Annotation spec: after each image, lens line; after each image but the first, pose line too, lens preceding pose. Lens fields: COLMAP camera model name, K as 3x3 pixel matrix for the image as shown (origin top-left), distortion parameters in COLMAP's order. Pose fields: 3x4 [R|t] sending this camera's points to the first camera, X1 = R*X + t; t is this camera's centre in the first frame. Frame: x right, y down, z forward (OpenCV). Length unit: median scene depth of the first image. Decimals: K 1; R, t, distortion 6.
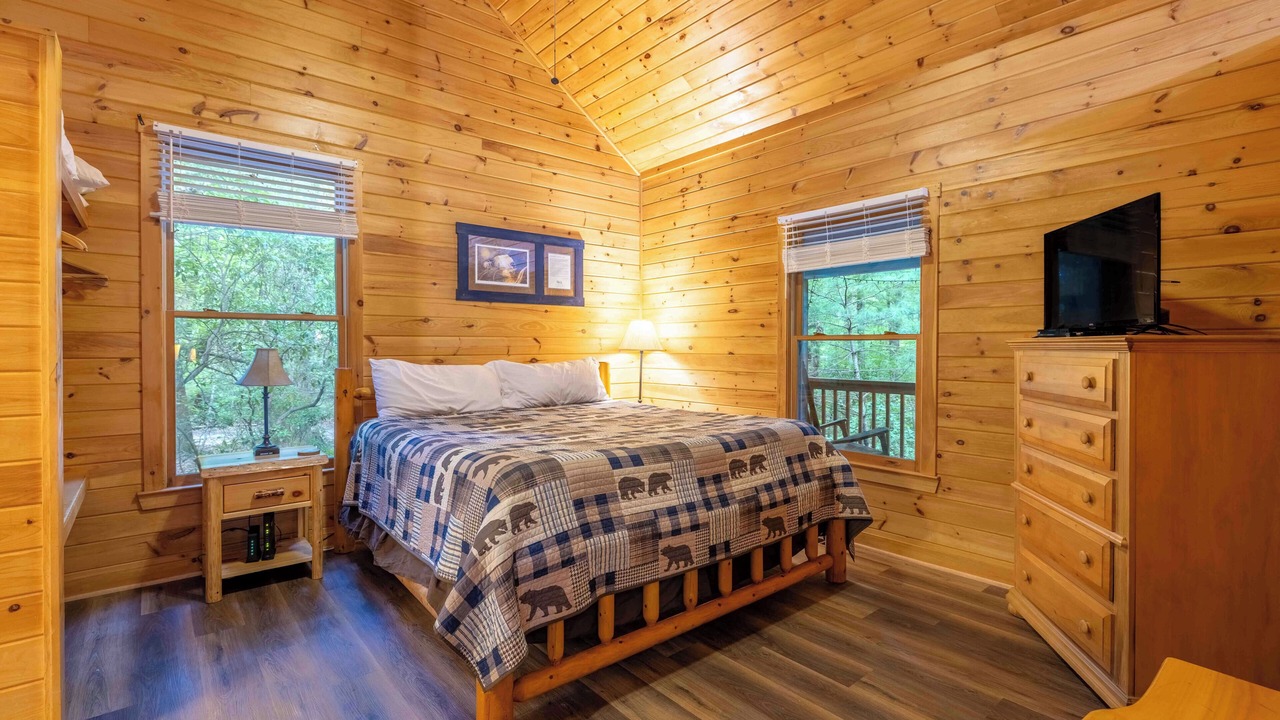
lens RADIAL K [[571.7, 0, 632.7], [0, 571.7, 355.0], [0, 0, 1]] dist [-0.006790, 0.001812]
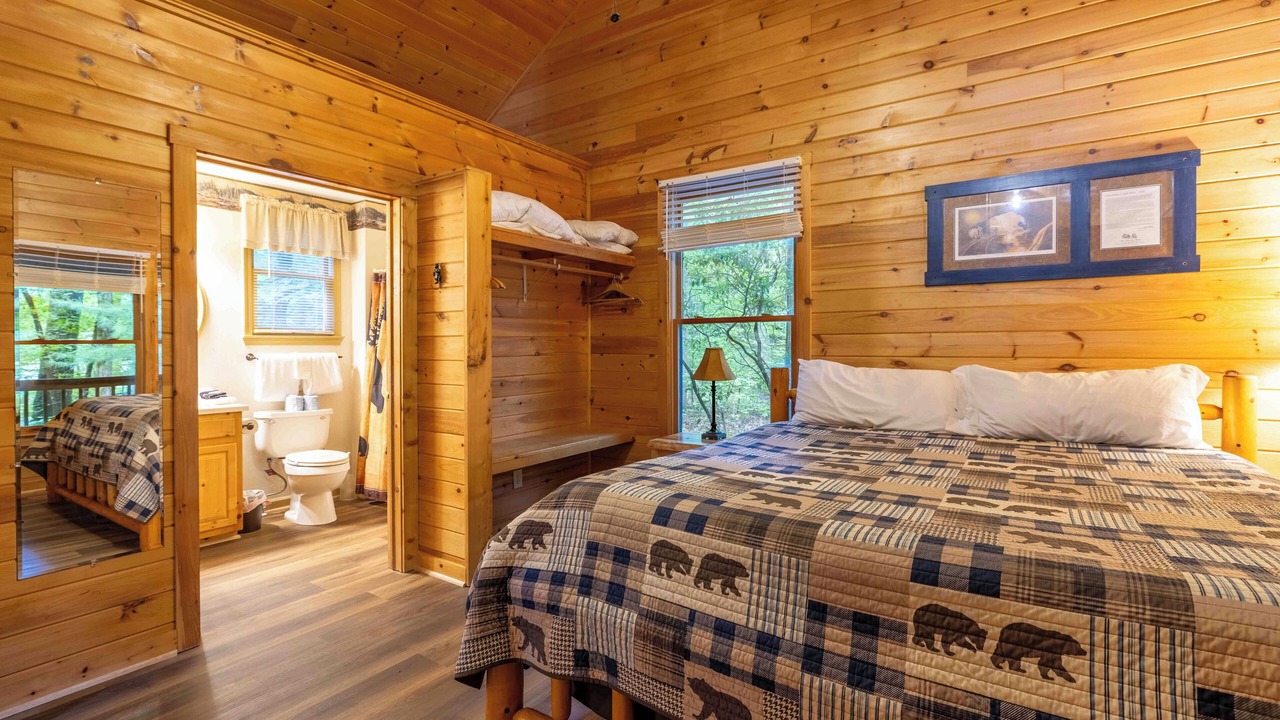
lens RADIAL K [[571.7, 0, 644.8], [0, 571.7, 350.9], [0, 0, 1]] dist [-0.006790, 0.001812]
pose [[0.292300, 0.009022, -0.956284, 0.368320], [-0.010983, 0.999921, 0.006077, -0.009354], [0.956264, 0.008726, 0.292376, 0.455750]]
